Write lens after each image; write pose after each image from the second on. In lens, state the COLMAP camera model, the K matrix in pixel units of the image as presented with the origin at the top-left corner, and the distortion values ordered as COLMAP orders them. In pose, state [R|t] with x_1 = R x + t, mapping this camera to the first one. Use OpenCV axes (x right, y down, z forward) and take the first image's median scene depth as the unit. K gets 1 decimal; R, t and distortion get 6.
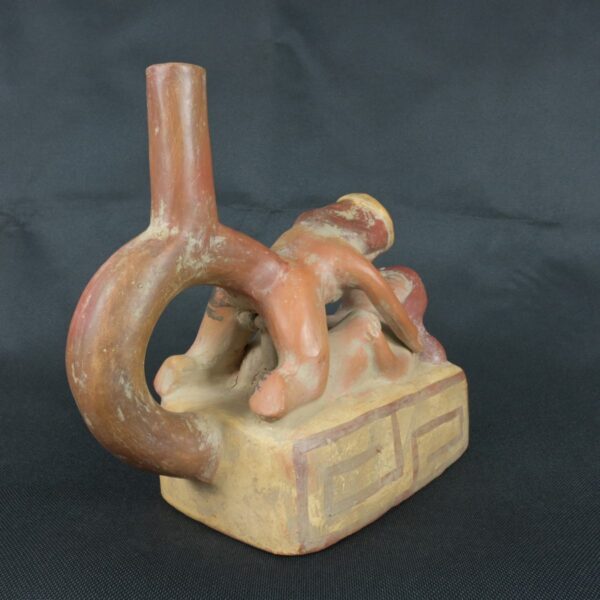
lens RADIAL K [[618.2, 0, 299.6], [0, 618.2, 295.3], [0, 0, 1]] dist [-0.002062, -0.000974]
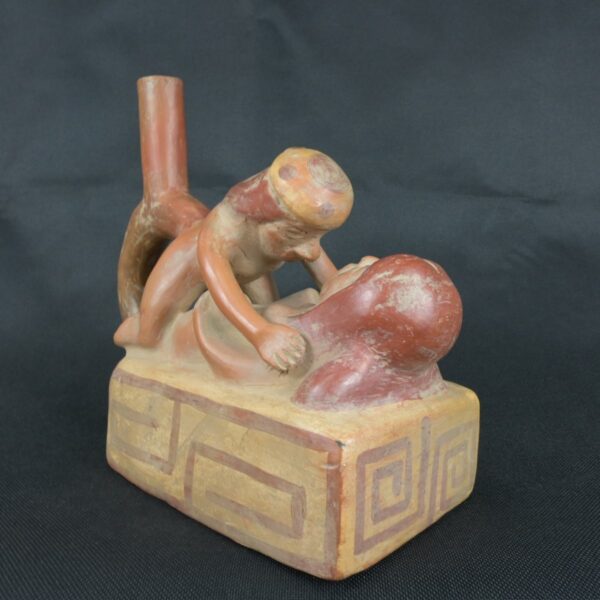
lens RADIAL K [[613.5, 0, 300.0], [0, 613.5, 300.0], [0, 0, 1]] dist [-0.000424, -0.003661]
pose [[-0.074613, 0.121617, -0.989769, 1.121646], [-0.137618, 0.981783, 0.131010, -0.100965], [0.987671, 0.145985, -0.056517, 1.370827]]
